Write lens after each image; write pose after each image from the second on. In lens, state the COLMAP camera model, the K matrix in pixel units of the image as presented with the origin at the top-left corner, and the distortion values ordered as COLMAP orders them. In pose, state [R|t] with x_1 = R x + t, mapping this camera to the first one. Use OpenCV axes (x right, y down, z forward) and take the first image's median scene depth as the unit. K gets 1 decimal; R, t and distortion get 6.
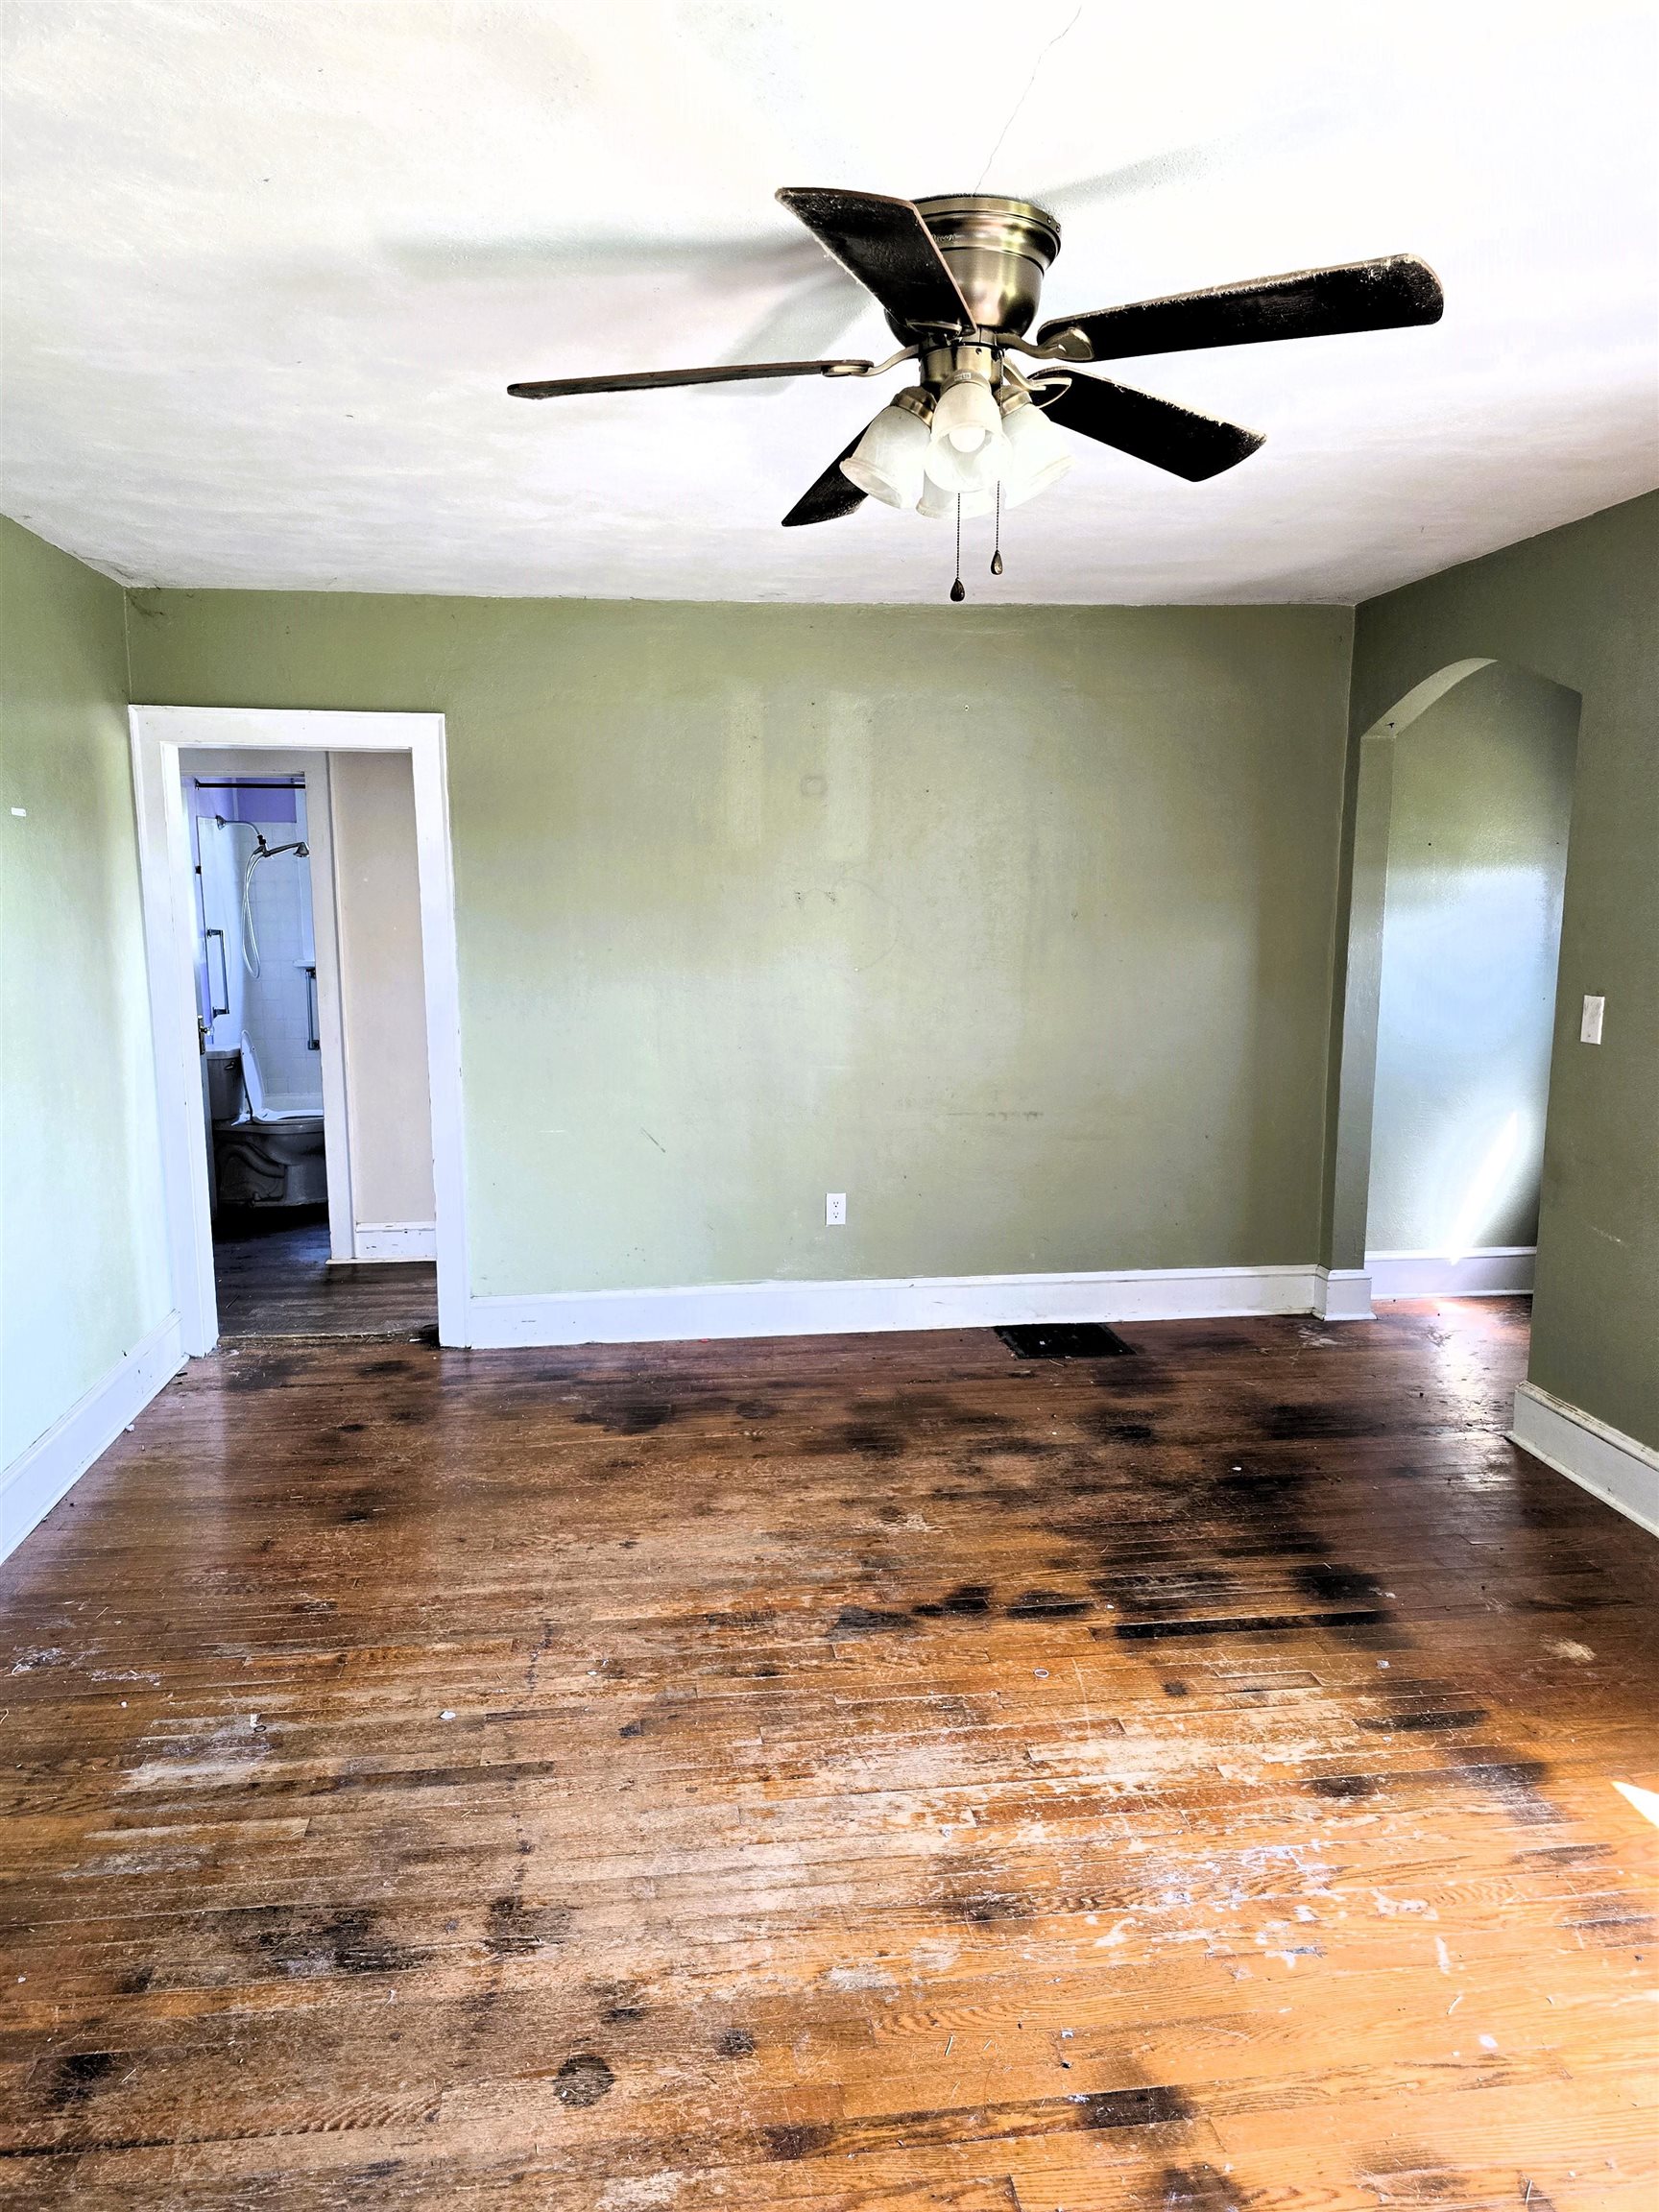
lens RADIAL K [[1486.4, 0, 794.0], [0, 1486.4, 1121.8], [0, 0, 1]] dist [0.071543, -0.063426]
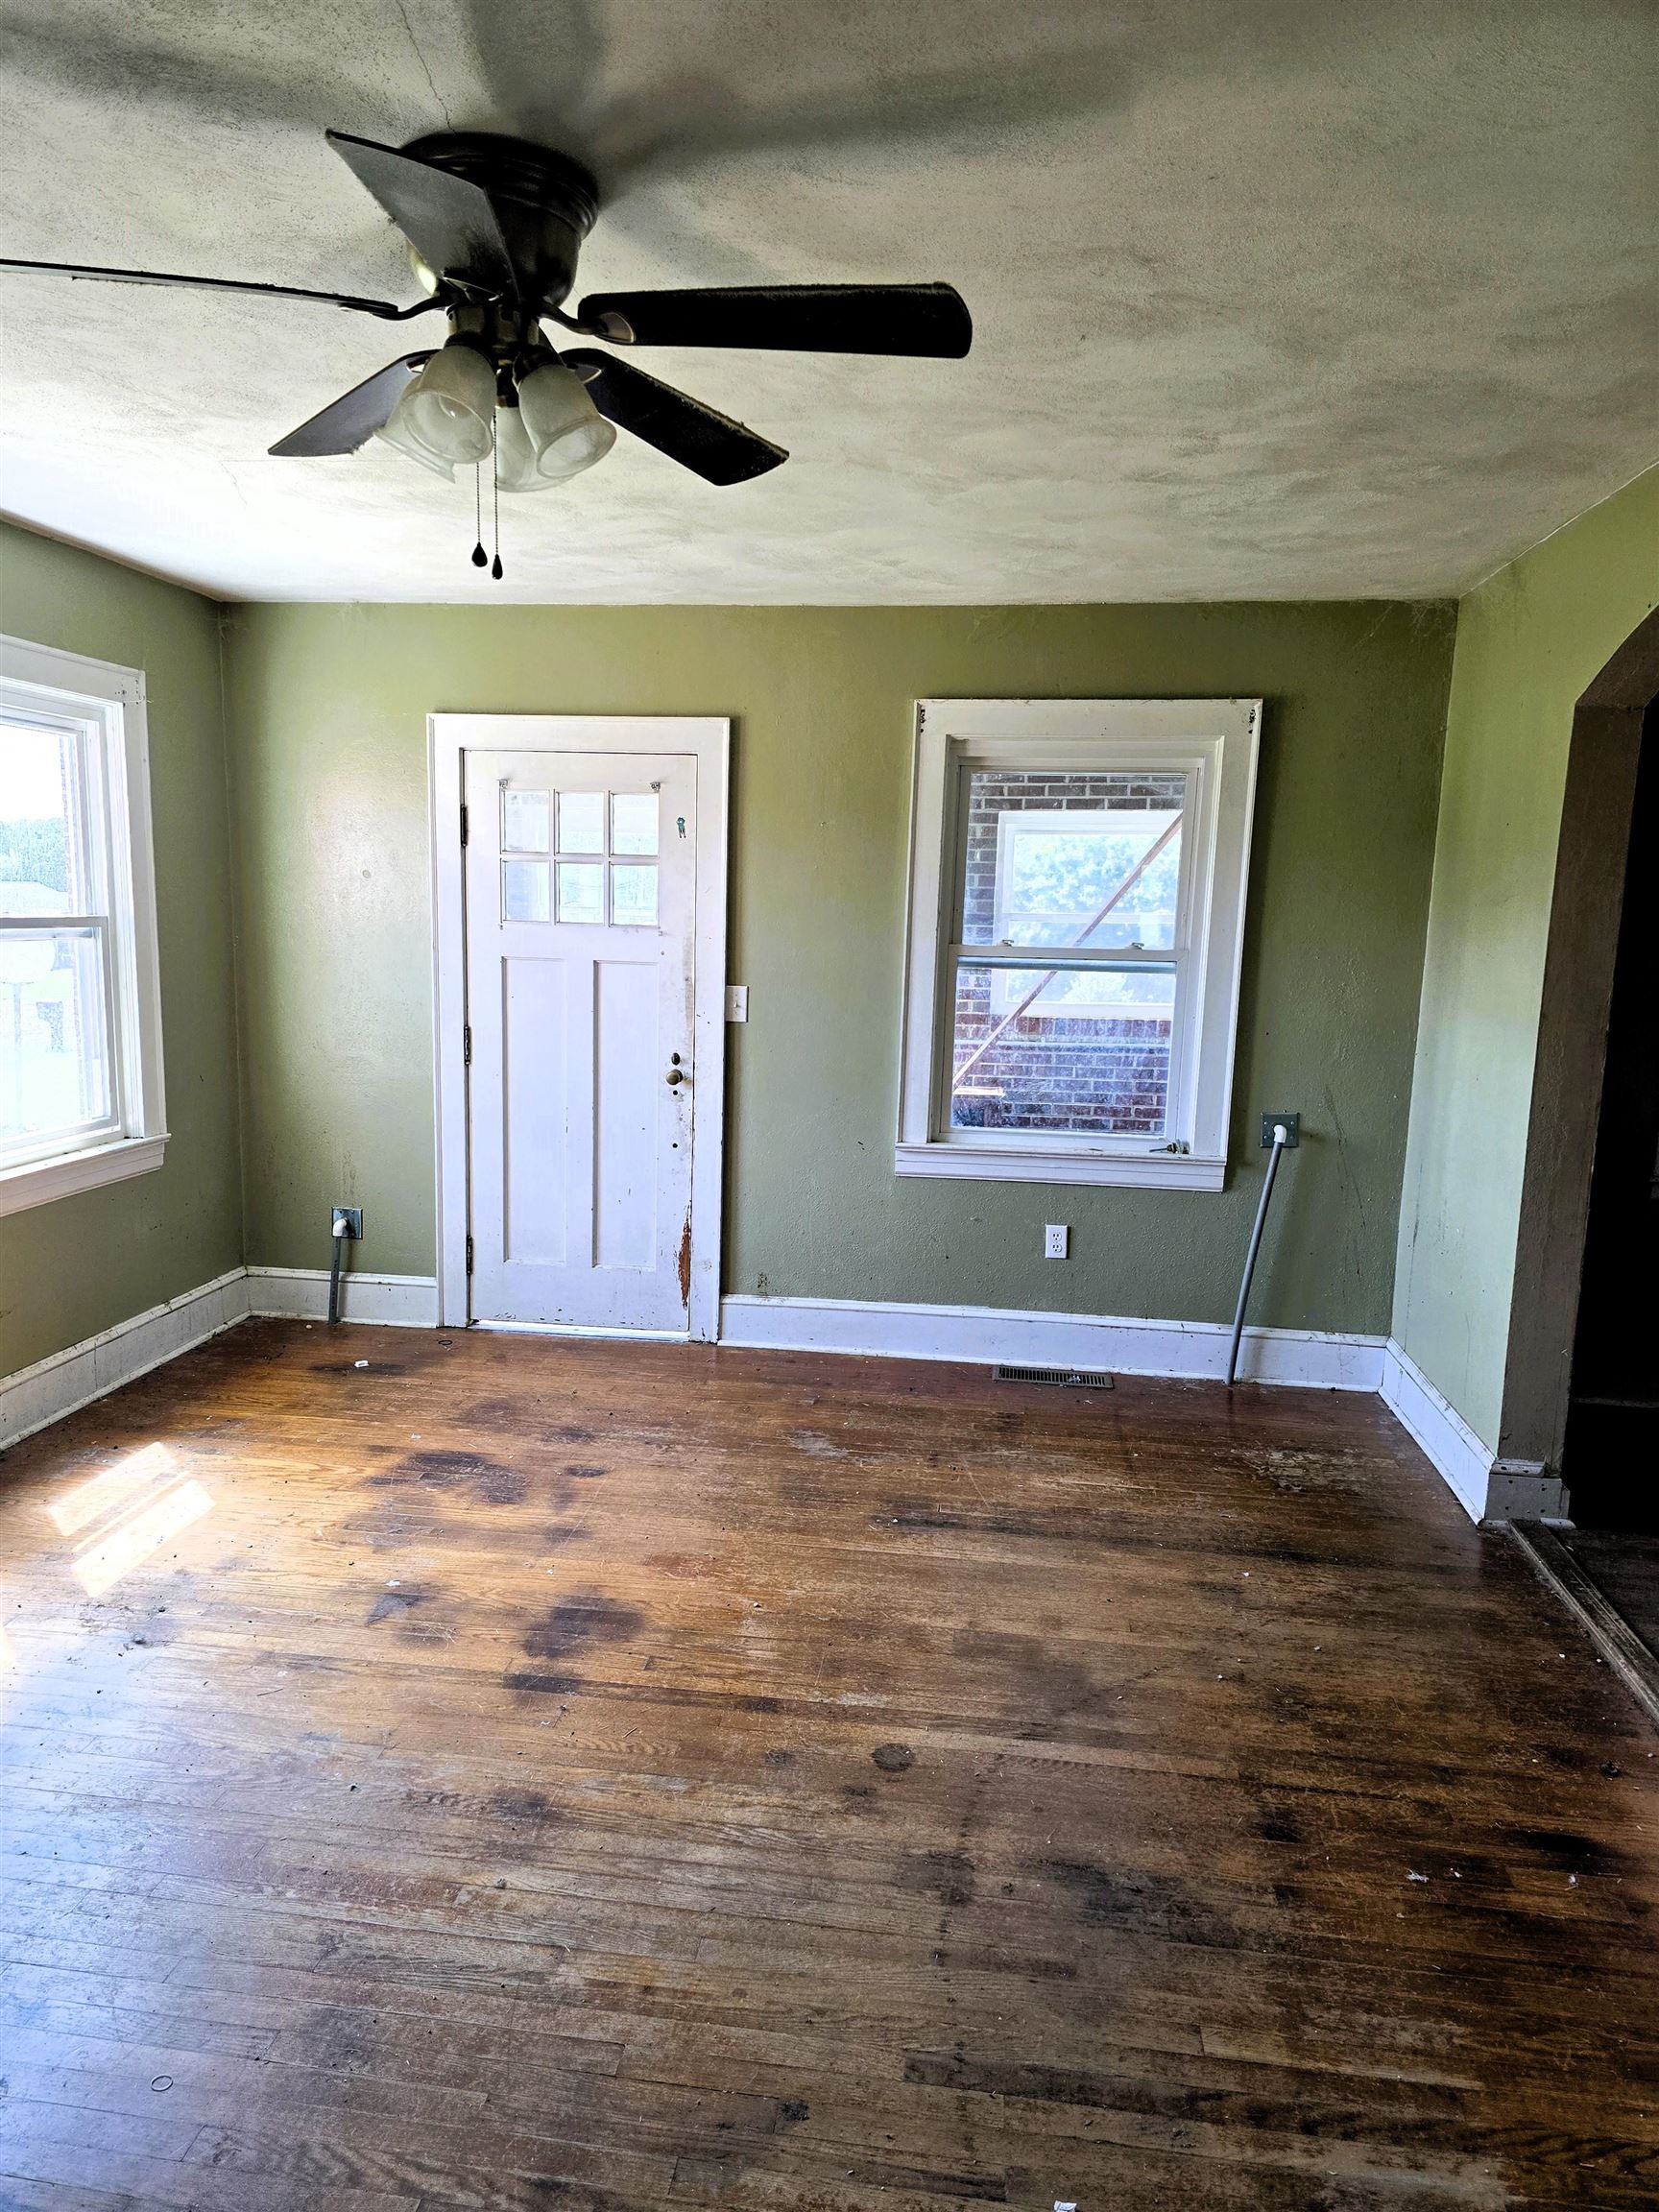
lens RADIAL K [[1486.4, 0, 792.5], [0, 1486.4, 1148.0], [0, 0, 1]] dist [0.071543, -0.063426]
pose [[-0.966098, -0.059811, 0.251153, -0.247380], [0.022441, 0.949659, 0.312481, -0.223813], [-0.257200, 0.307524, -0.916121, 1.446017]]
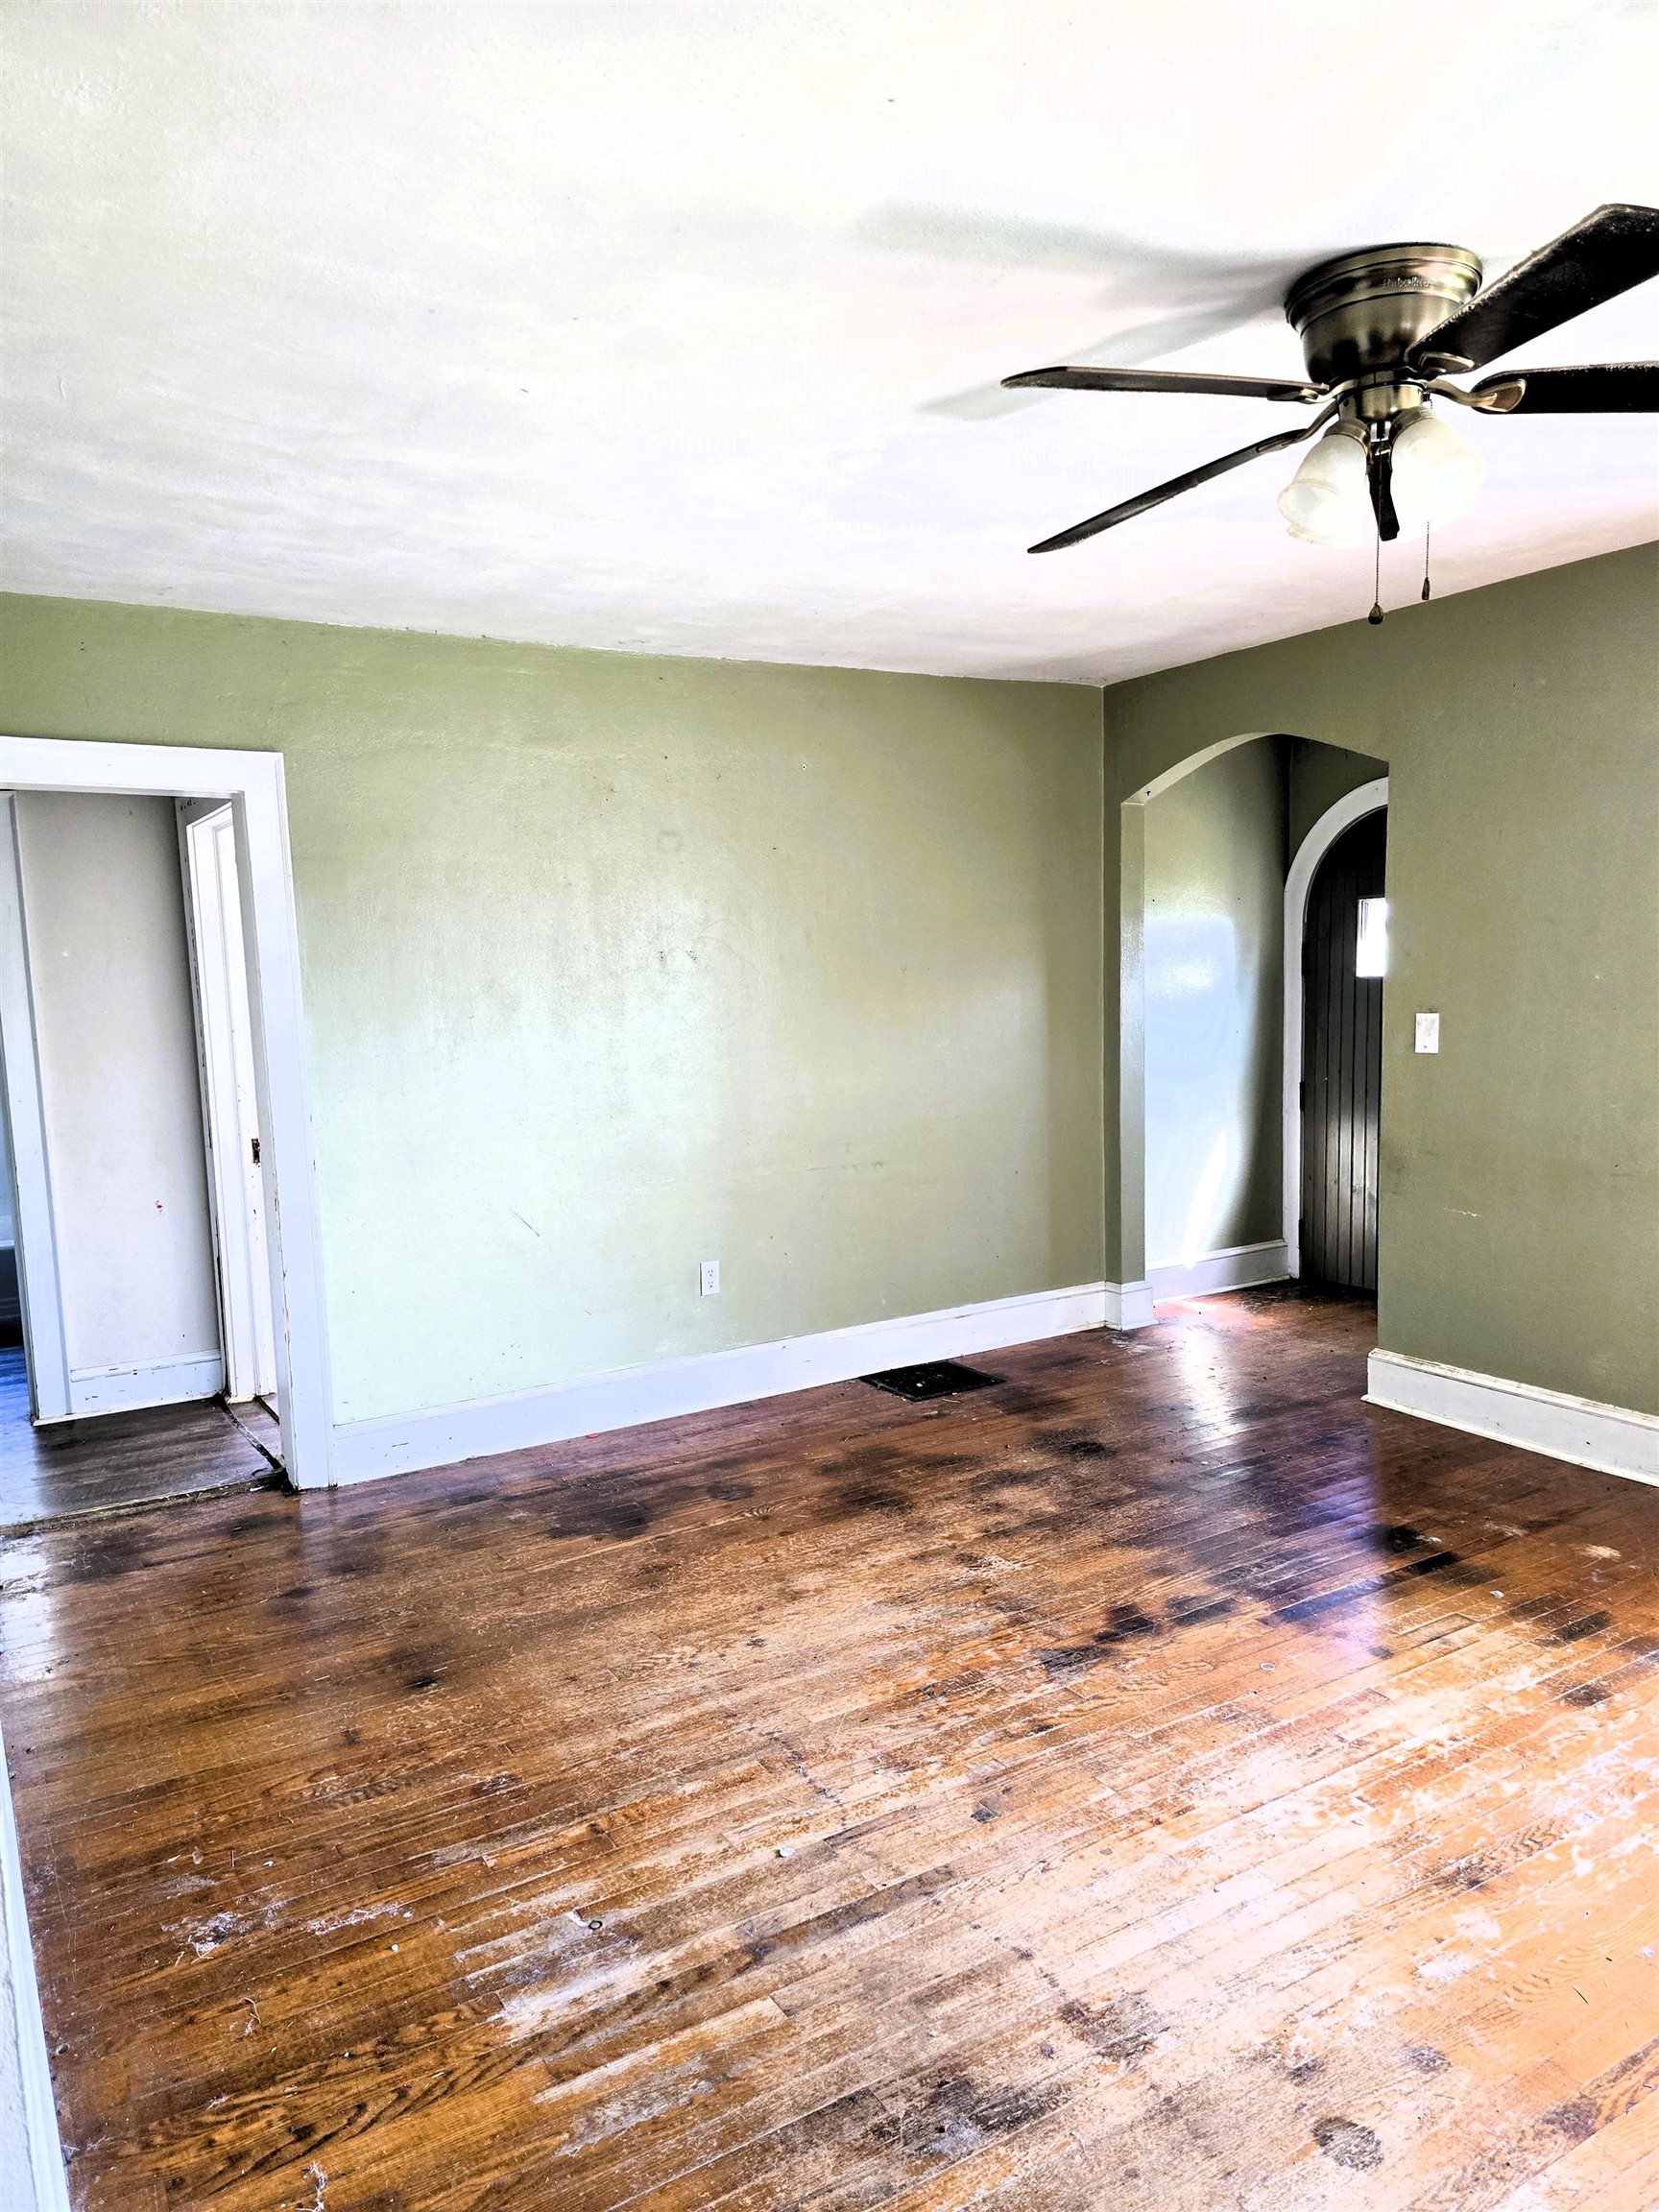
lens RADIAL K [[1486.4, 0, 795.0], [0, 1486.4, 1147.4], [0, 0, 1]] dist [0.071543, -0.063426]
pose [[0.911682, -0.076056, 0.403795, -0.539859], [0.093349, 0.995361, -0.023282, 0.004042], [-0.400151, 0.058920, 0.914553, 0.162913]]
